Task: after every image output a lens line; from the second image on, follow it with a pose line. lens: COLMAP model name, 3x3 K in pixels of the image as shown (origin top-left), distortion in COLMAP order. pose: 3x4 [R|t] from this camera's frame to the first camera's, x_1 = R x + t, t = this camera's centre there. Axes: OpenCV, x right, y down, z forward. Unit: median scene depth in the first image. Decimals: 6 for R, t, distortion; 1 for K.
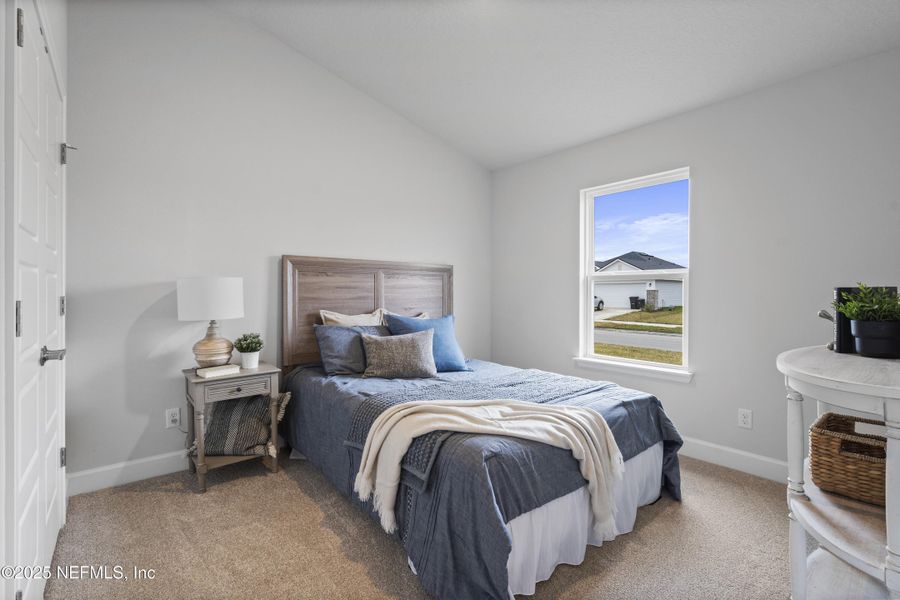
lens RADIAL K [[417.6, 0, 447.8], [0, 417.6, 295.6], [0, 0, 1]] dist [0.001044, -0.000013]
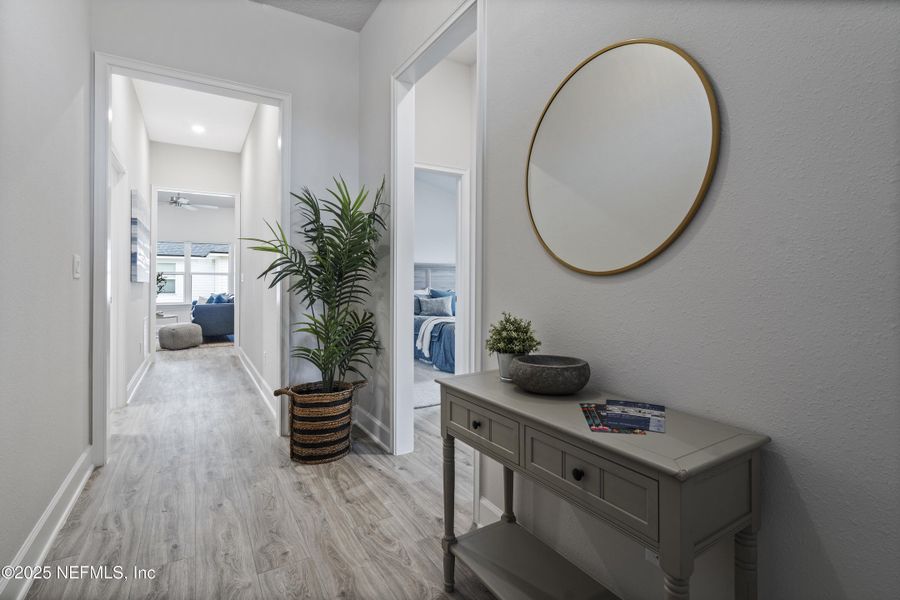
lens RADIAL K [[417.6, 0, 449.8], [0, 417.6, 292.2], [0, 0, 1]] dist [0.001044, -0.000013]
pose [[0.990042, 0.007579, -0.140566, 0.270746], [-0.005945, 0.999910, 0.012036, 0.036744], [0.140645, -0.011081, 0.989998, -1.197977]]
